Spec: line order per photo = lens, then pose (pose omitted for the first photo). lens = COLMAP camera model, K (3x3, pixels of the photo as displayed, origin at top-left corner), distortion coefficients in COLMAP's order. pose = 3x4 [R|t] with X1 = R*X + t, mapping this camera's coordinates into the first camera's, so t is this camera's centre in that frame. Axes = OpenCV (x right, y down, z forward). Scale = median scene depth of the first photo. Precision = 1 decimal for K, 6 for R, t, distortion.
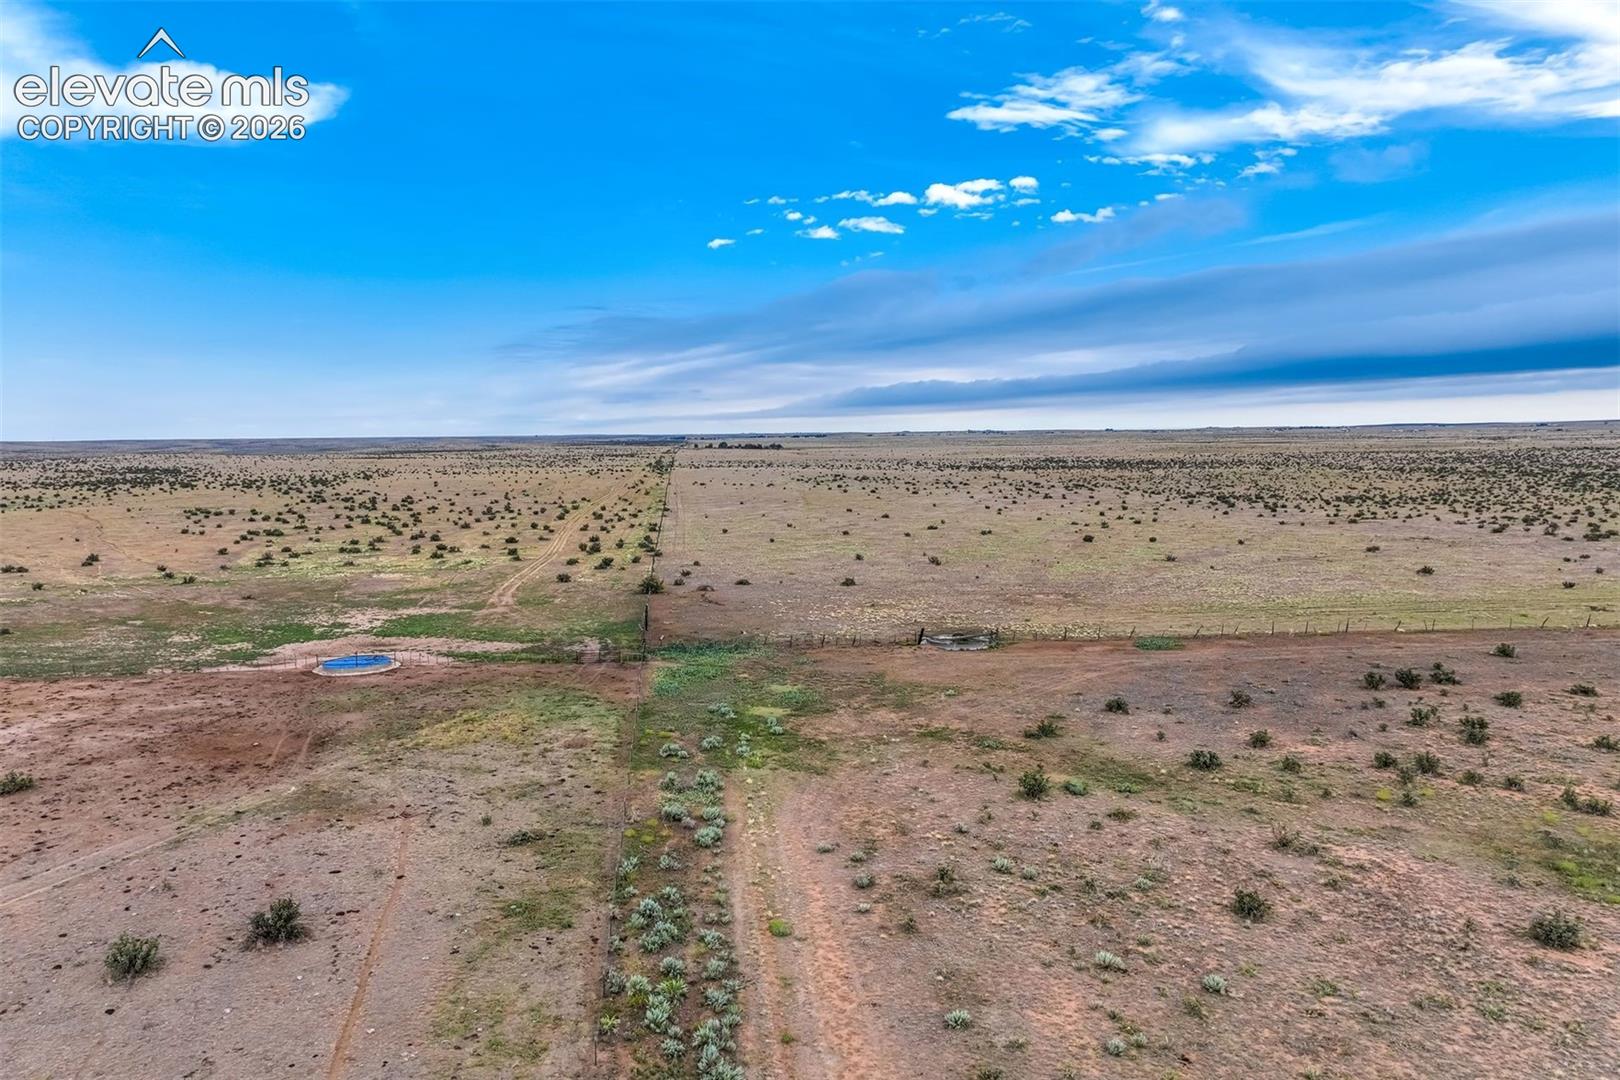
lens RADIAL K [[1266.5, 0, 810.0], [0, 1266.5, 540.1], [0, 0, 1]] dist [0.005203, 0.007930]
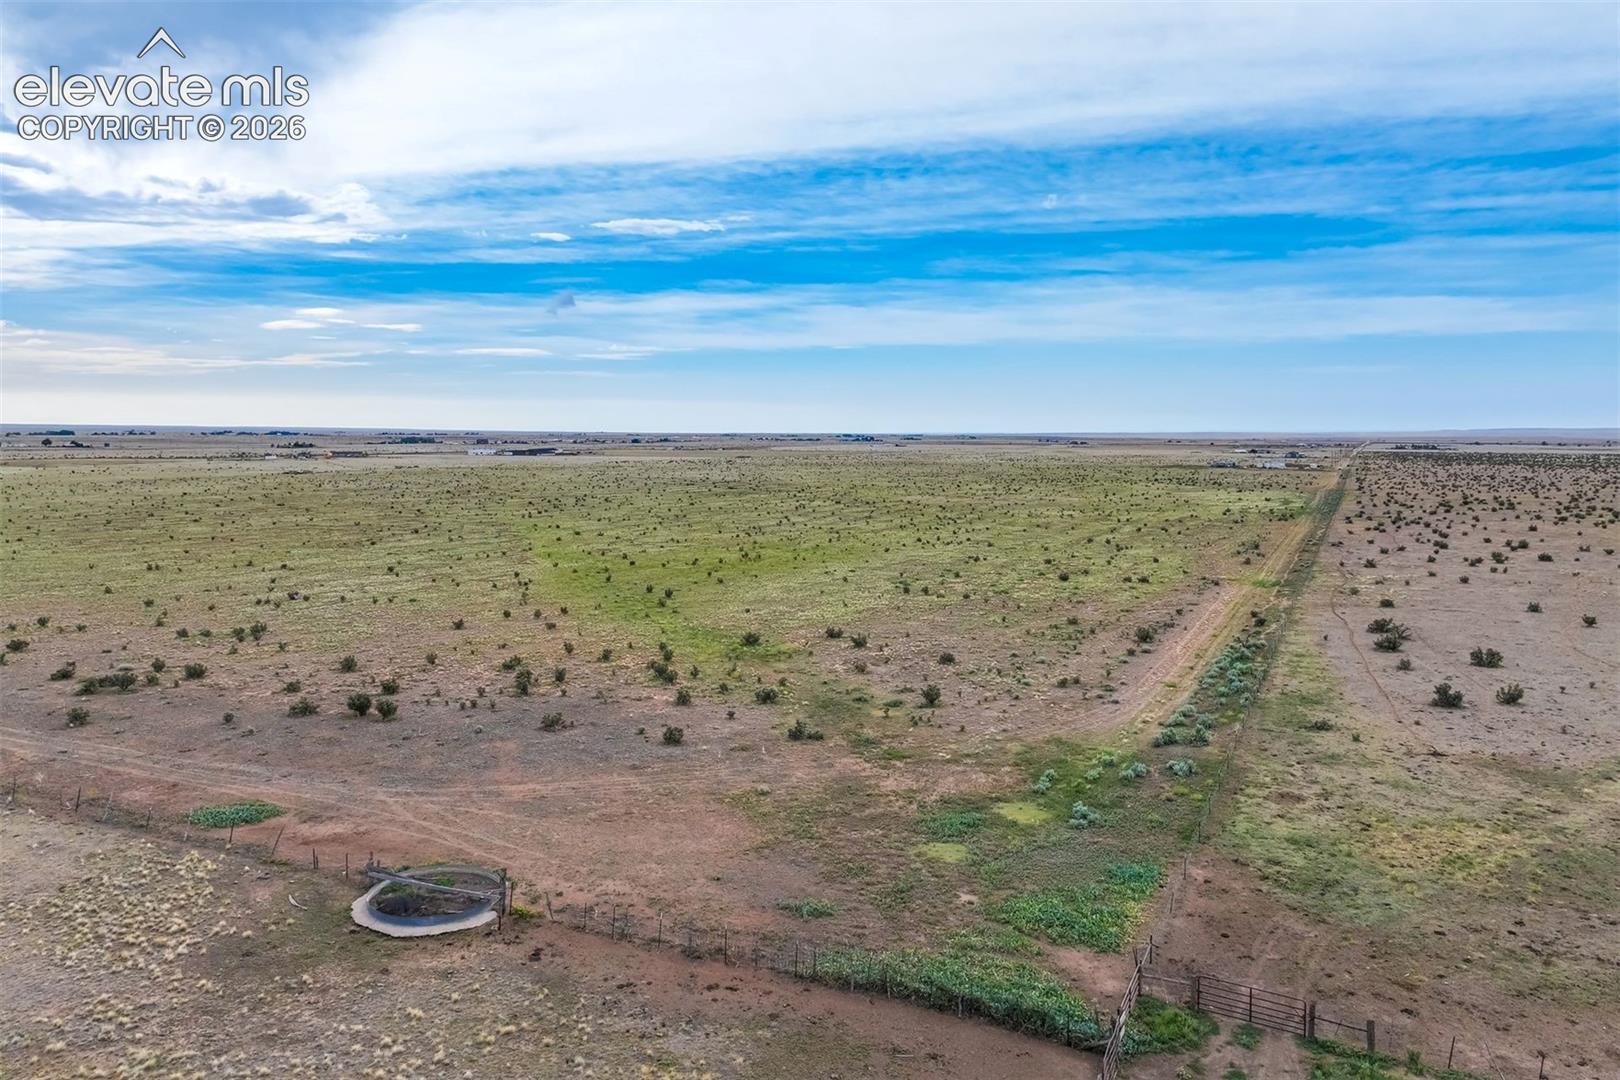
lens RADIAL K [[1266.5, 0, 805.8], [0, 1266.5, 551.0], [0, 0, 1]] dist [0.005203, 0.007930]
pose [[-0.868858, -0.034137, 0.493884, -0.363828], [0.054520, 0.984954, 0.163992, -0.187664], [-0.492051, 0.169412, -0.853924, 2.132463]]
